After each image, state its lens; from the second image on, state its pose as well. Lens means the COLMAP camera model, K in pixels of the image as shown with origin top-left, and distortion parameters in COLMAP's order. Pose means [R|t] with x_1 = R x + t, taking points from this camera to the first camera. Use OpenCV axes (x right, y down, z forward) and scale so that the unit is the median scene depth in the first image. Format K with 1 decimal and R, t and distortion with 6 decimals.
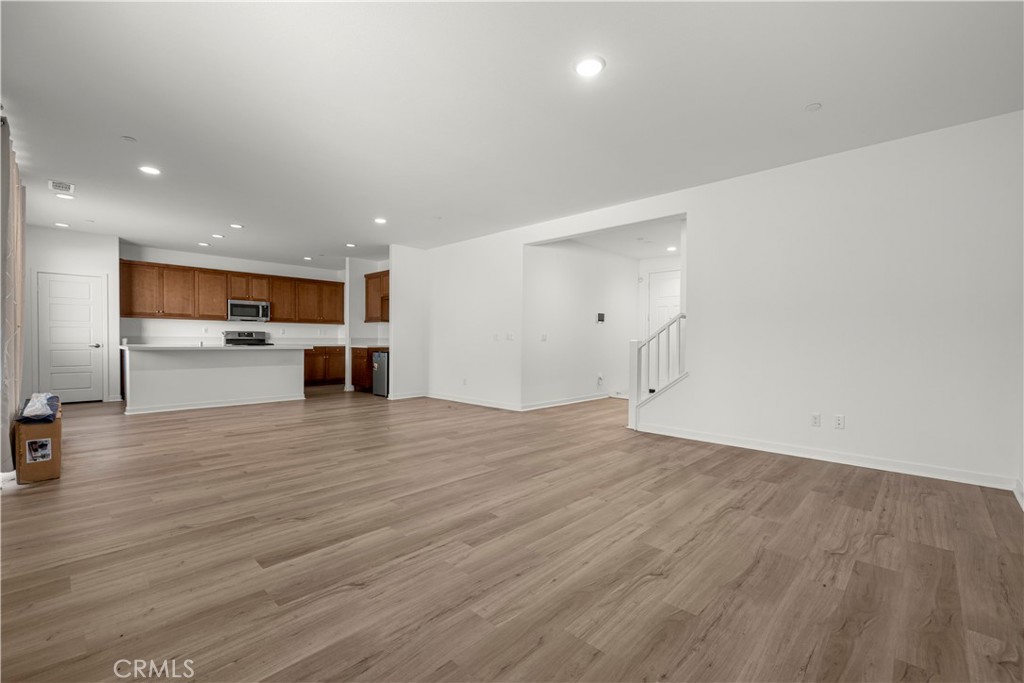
lens RADIAL K [[439.8, 0, 516.2], [0, 439.8, 346.9], [0, 0, 1]] dist [0.001265, 0.000225]
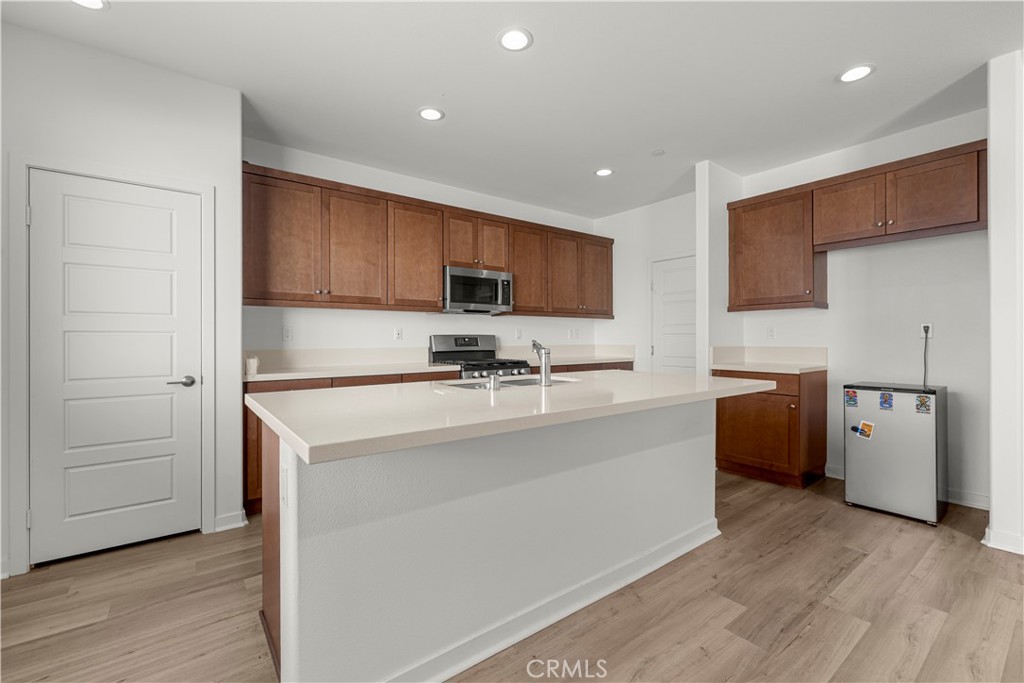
lens RADIAL K [[439.8, 0, 508.9], [0, 439.8, 336.7], [0, 0, 1]] dist [0.001265, 0.000225]
pose [[0.985403, -0.011153, -0.169870, -0.513552], [0.007702, 0.999751, -0.020958, -0.024190], [0.170061, 0.019344, 0.985244, 0.560502]]
